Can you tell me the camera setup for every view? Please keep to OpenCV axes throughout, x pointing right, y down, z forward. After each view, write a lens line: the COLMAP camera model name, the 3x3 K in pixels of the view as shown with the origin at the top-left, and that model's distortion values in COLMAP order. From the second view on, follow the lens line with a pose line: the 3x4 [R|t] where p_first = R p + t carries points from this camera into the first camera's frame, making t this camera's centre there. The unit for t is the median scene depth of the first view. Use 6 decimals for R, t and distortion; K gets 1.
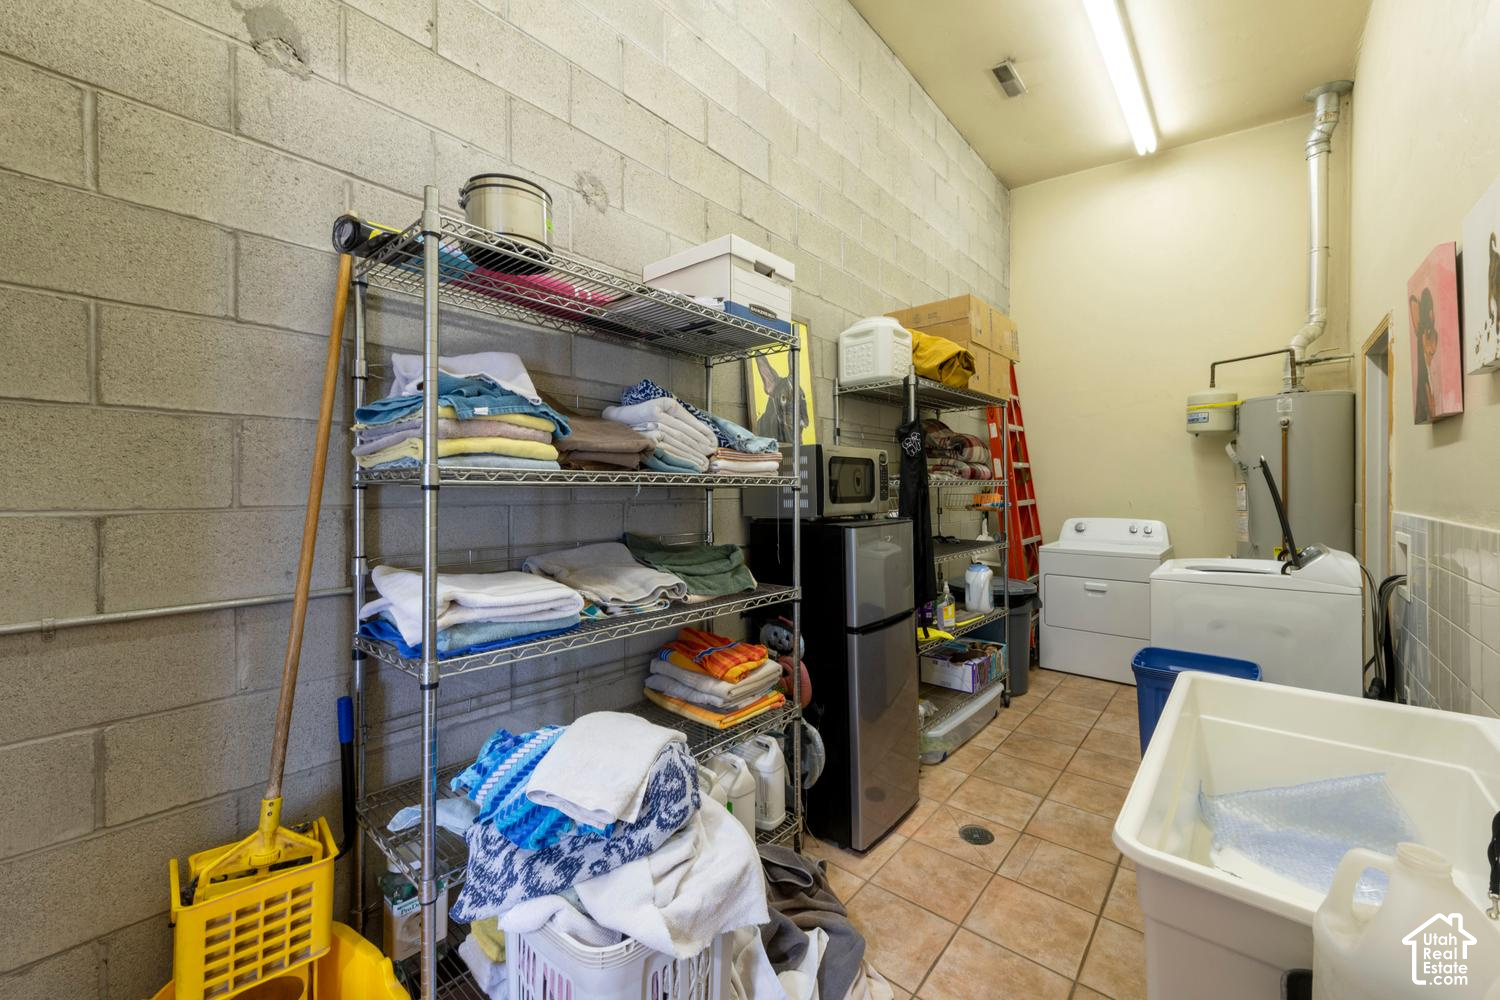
lens RADIAL K [[583.9, 0, 752.5], [0, 583.9, 492.7], [0, 0, 1]] dist [0.013692, -0.004278]
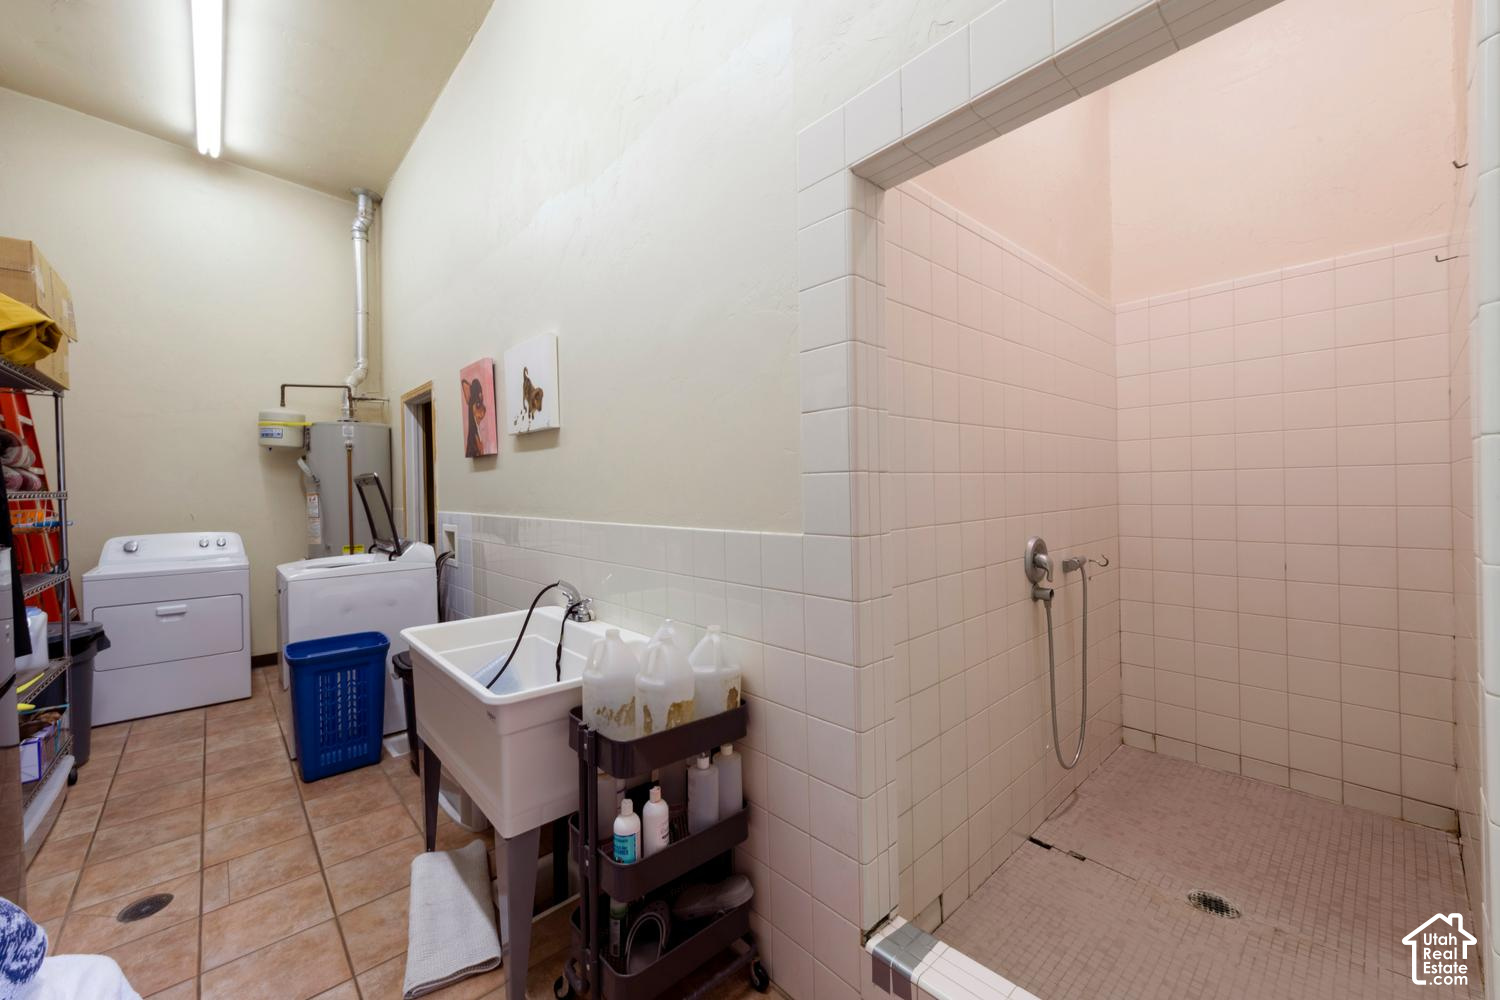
lens RADIAL K [[583.9, 0, 752.5], [0, 583.9, 492.7], [0, 0, 1]] dist [0.013692, -0.004278]
pose [[0.120447, -0.003377, 0.992714, -0.226065], [0.021742, 0.999763, 0.000763, -0.000756], [-0.992482, 0.021492, 0.120492, 0.005221]]
